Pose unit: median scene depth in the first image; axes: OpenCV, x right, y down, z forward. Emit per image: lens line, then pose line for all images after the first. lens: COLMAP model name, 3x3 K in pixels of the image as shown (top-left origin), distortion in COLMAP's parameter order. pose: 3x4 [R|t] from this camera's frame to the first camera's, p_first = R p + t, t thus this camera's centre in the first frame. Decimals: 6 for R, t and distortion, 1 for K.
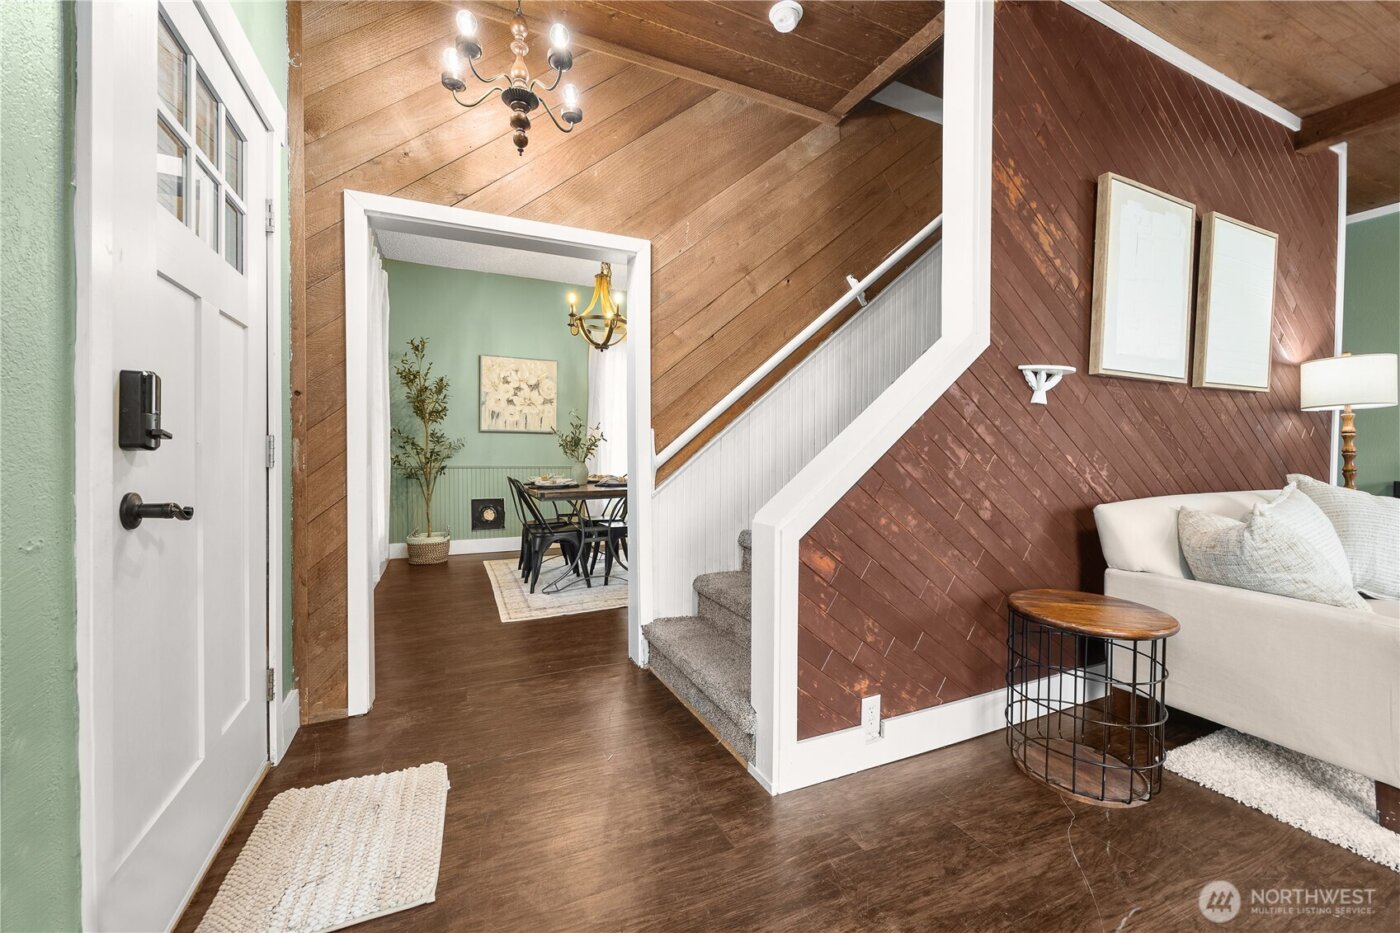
lens RADIAL K [[544.4, 0, 700.0], [0, 544.4, 466.5], [0, 0, 1]] dist [0.000131, -0.000019]
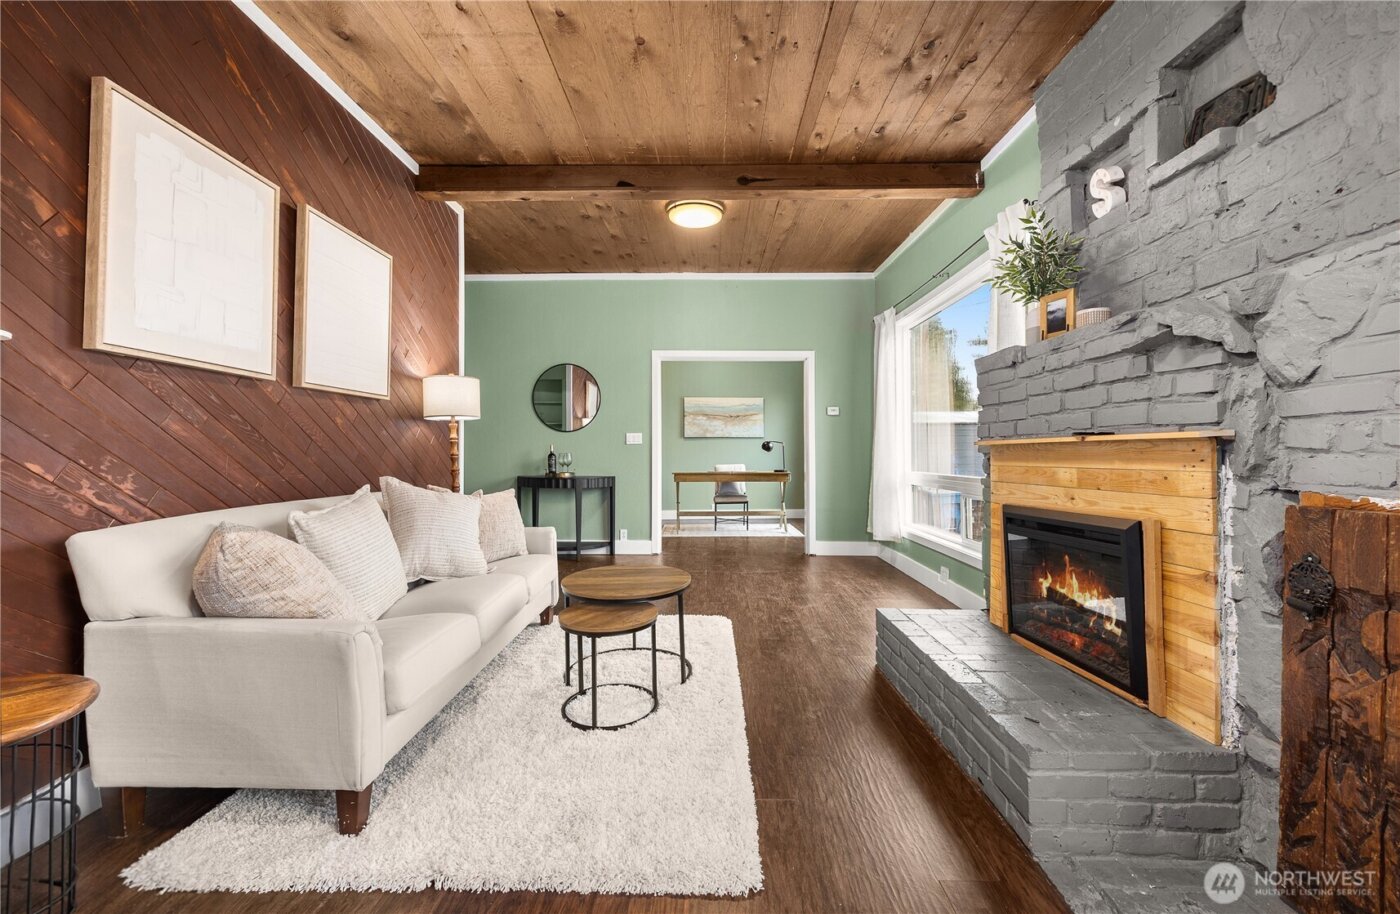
lens RADIAL K [[546.9, 0, 700.0], [0, 546.9, 457.0], [0, 0, 1]] dist [0.000612, -0.000135]
pose [[0.440531, -0.009027, 0.897692, 0.428190], [0.029960, 0.999540, -0.004651, -0.000748], [-0.897237, 0.028944, 0.440599, -0.030687]]
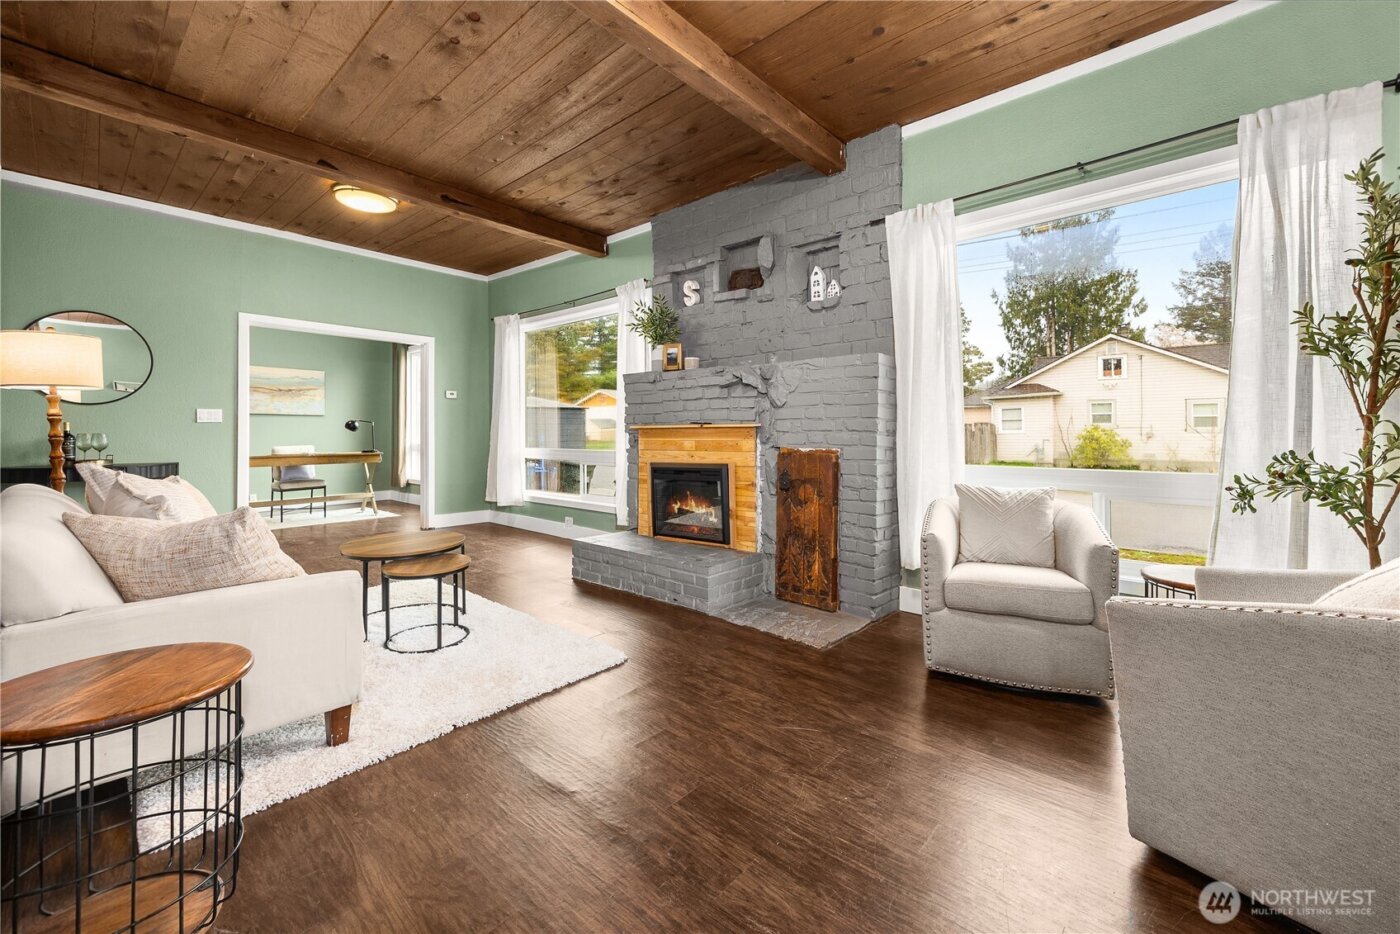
lens RADIAL K [[566.4, 0, 699.5], [0, 566.4, 447.5], [0, 0, 1]] dist [-0.000050, -0.000085]
pose [[-0.392758, -0.026890, 0.919249, -0.144082], [0.029517, 0.998689, 0.041825, -0.020785], [-0.919168, 0.043561, -0.391449, 0.481032]]
